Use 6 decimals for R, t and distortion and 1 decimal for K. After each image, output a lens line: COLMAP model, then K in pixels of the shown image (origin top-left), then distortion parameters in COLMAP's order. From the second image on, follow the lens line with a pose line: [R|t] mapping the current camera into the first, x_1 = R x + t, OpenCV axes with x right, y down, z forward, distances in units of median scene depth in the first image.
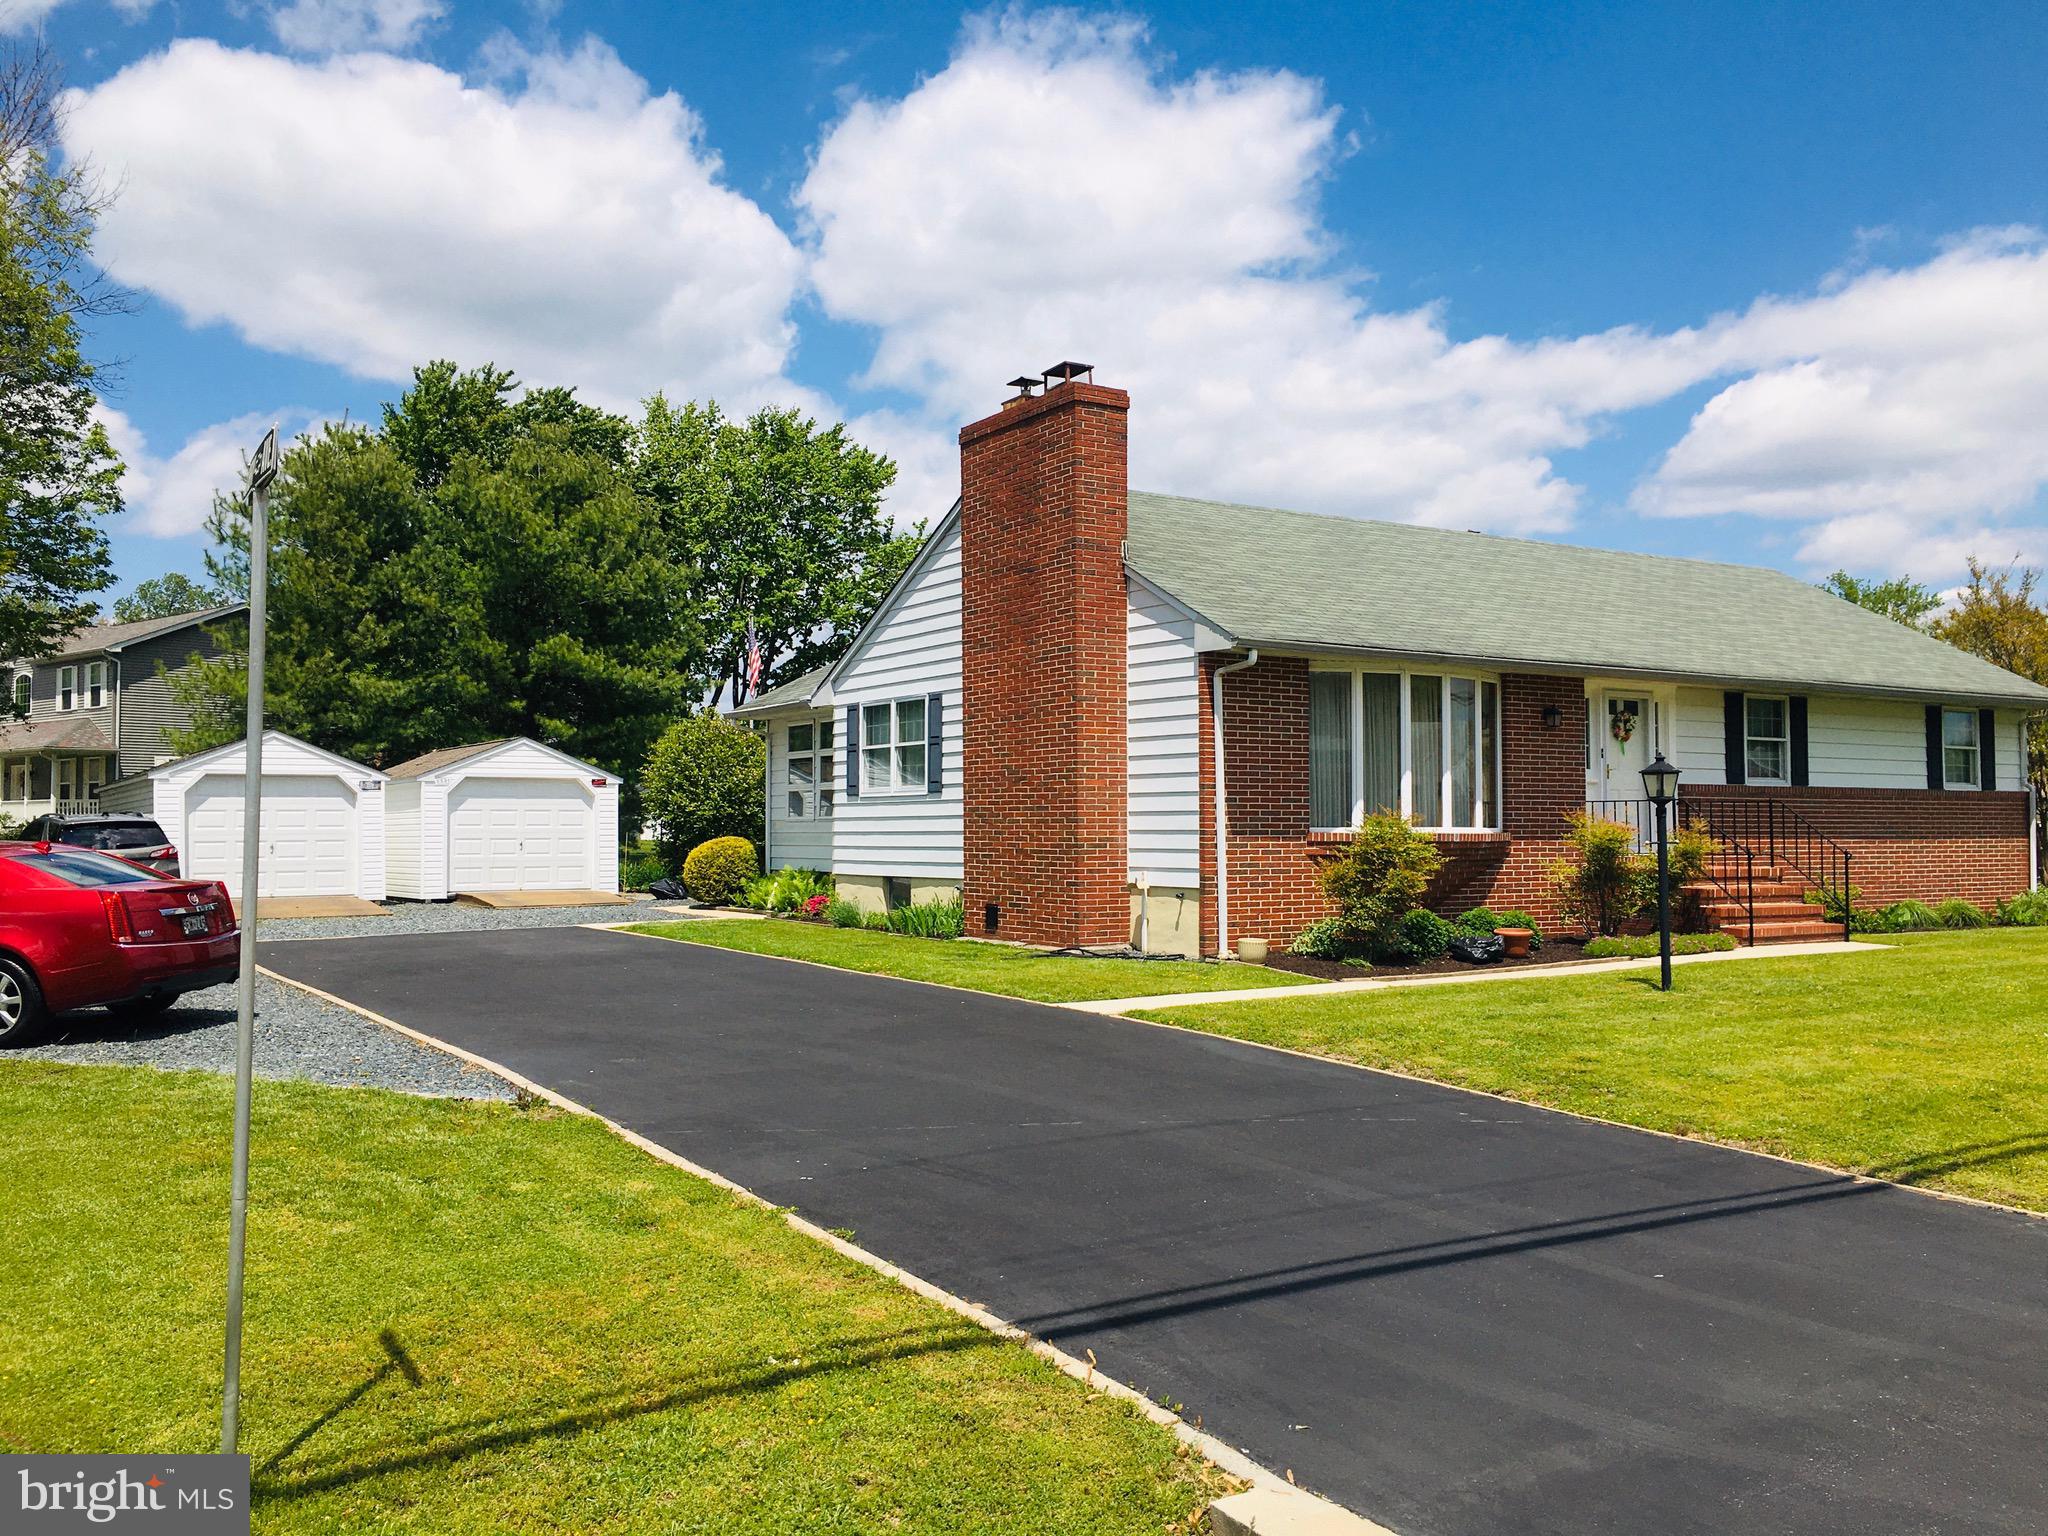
lens RADIAL K [[1753.5, 0, 1021.6], [0, 1753.5, 759.6], [0, 0, 1]] dist [0.064757, -0.055567]
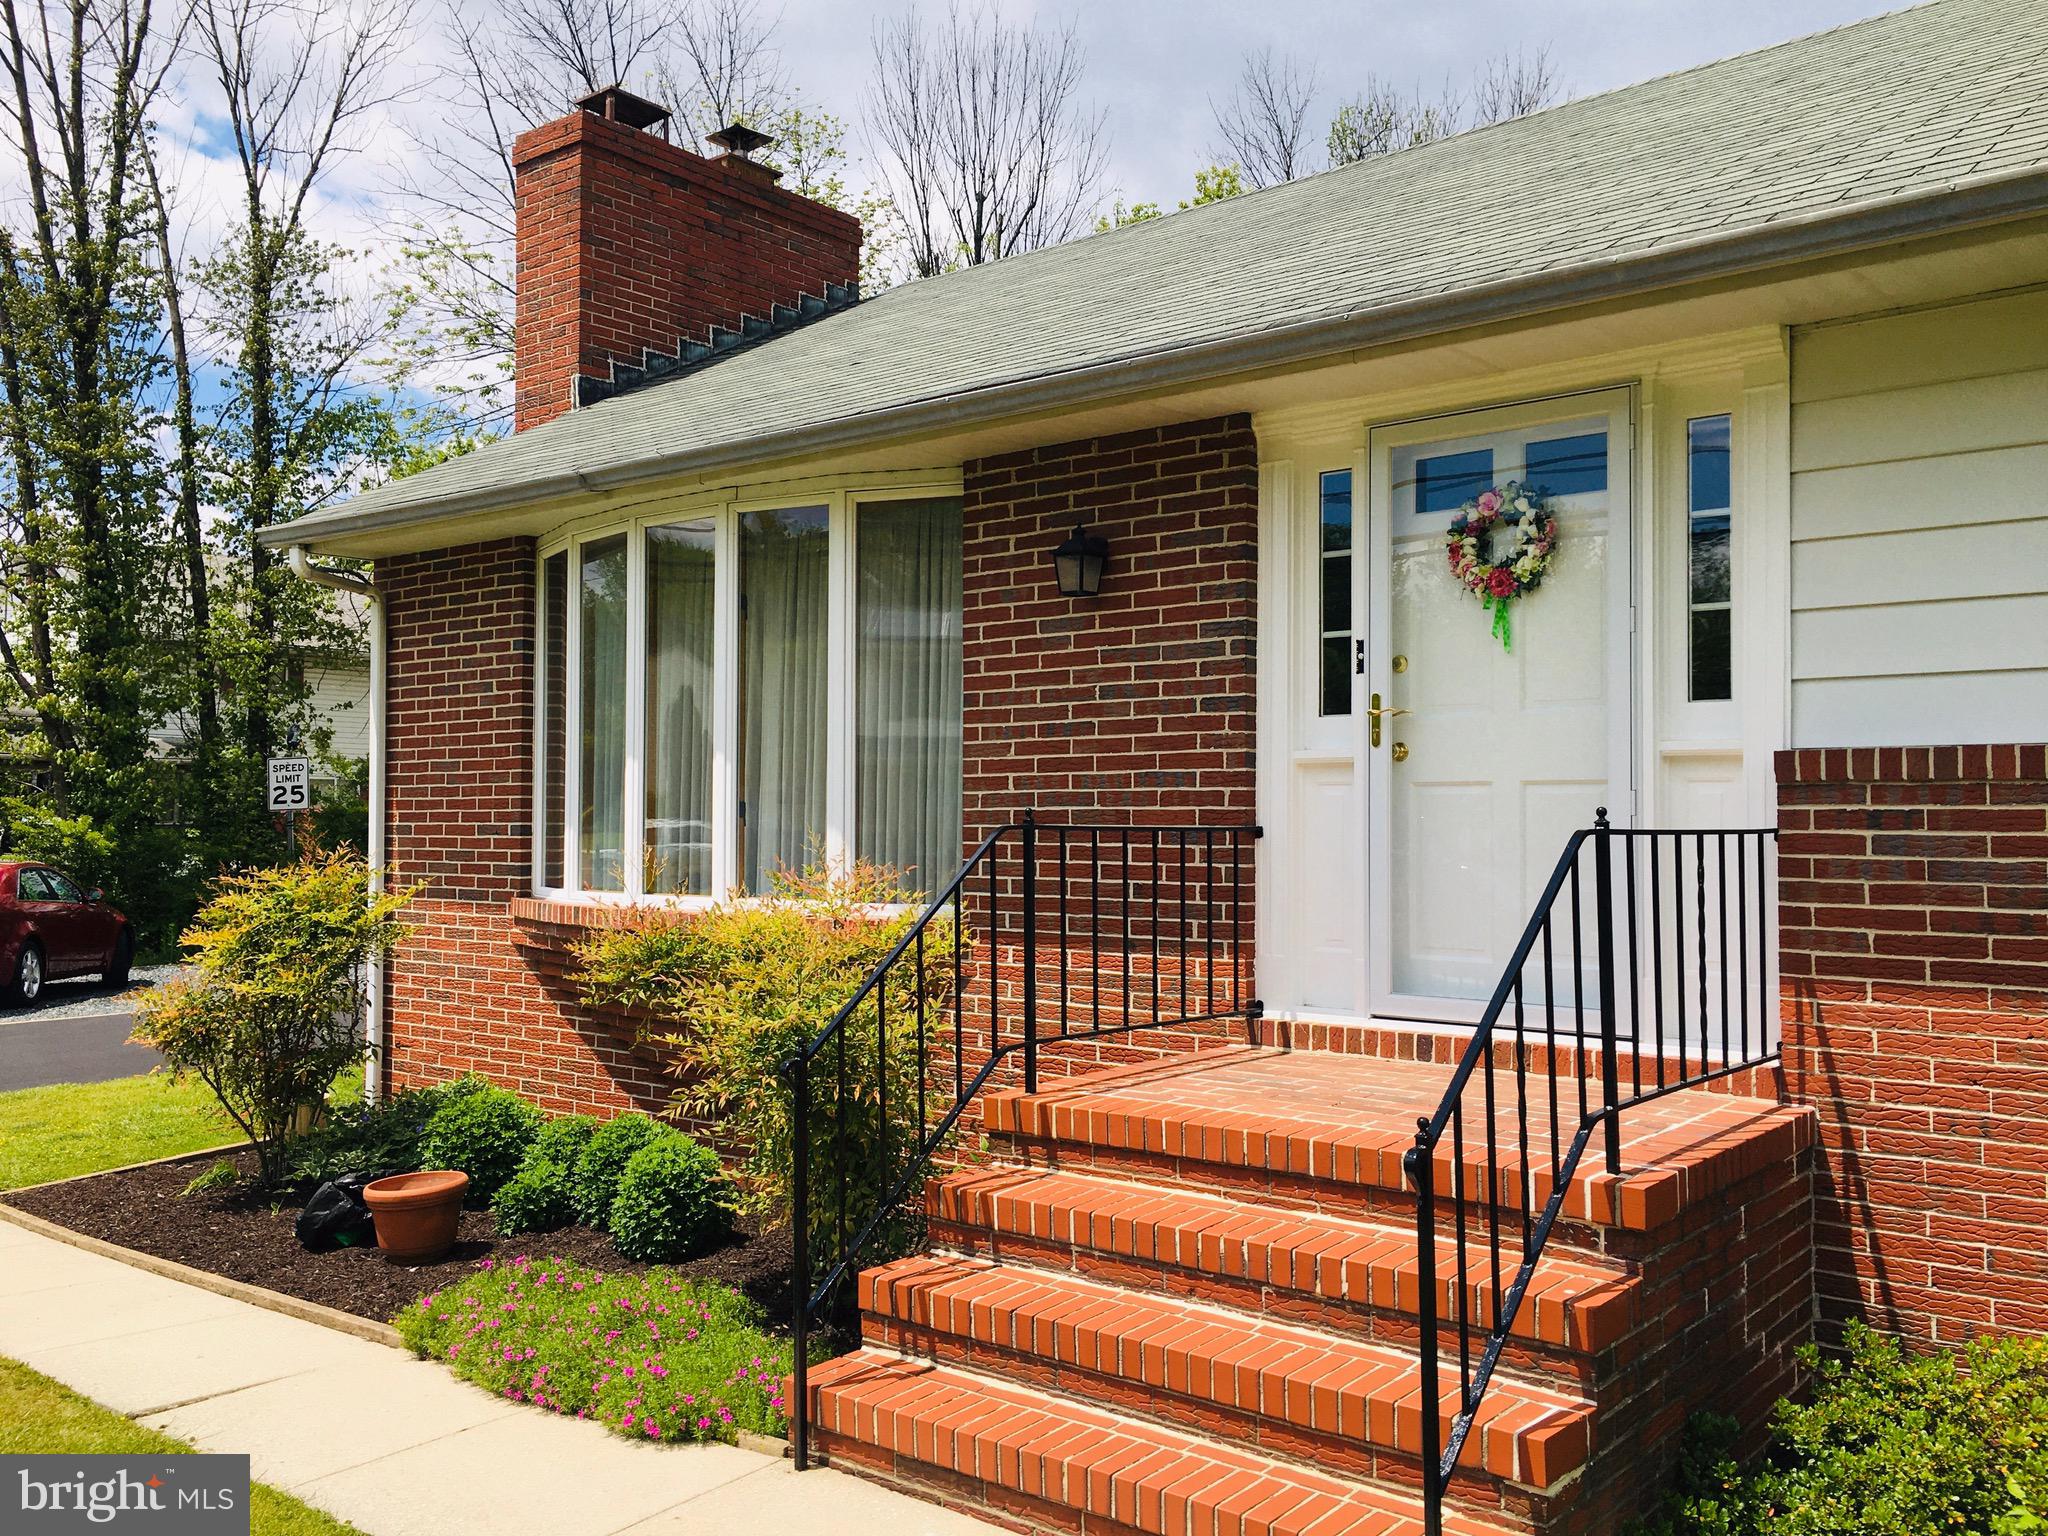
lens RADIAL K [[1753.5, 0, 1007.9], [0, 1753.5, 761.4], [0, 0, 1]] dist [0.064757, -0.055567]
pose [[0.326860, -0.032957, -0.944498, 0.559867], [0.032113, 0.999202, -0.023752, 0.017640], [0.944527, -0.022567, 0.327657, 0.831428]]
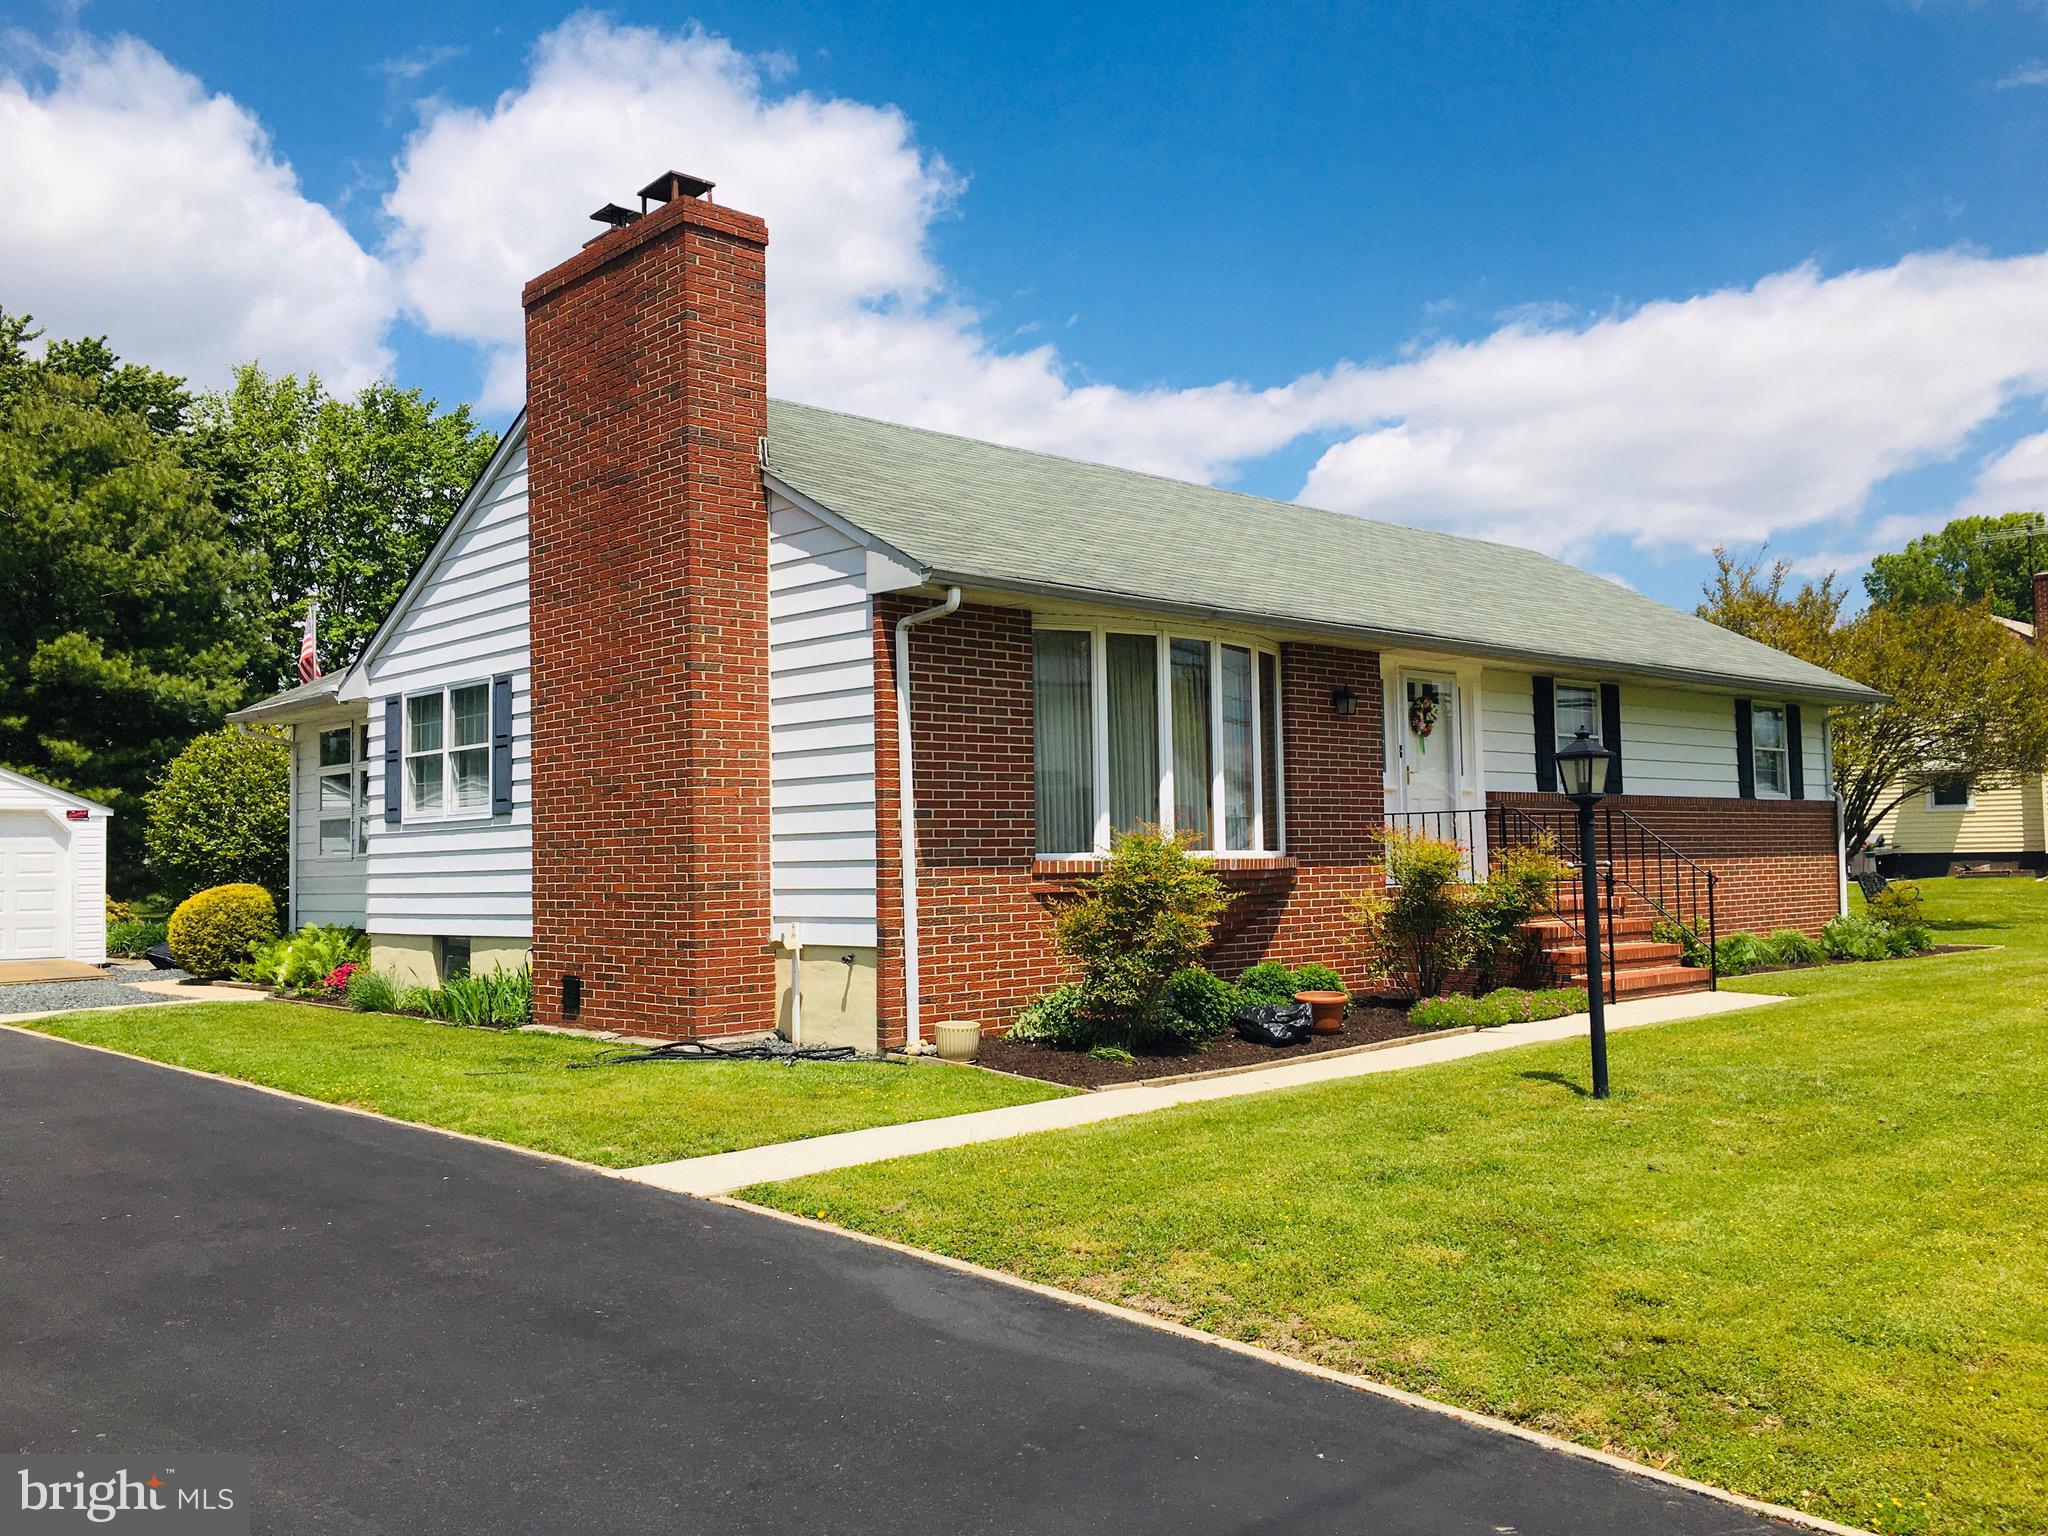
lens RADIAL K [[1753.5, 0, 1031.7], [0, 1753.5, 748.2], [0, 0, 1]] dist [0.064757, -0.055567]
pose [[0.982805, -0.005752, 0.184555, 0.029982], [0.010698, 0.999610, -0.025811, 0.012746], [-0.184334, 0.027341, 0.982483, 0.272525]]
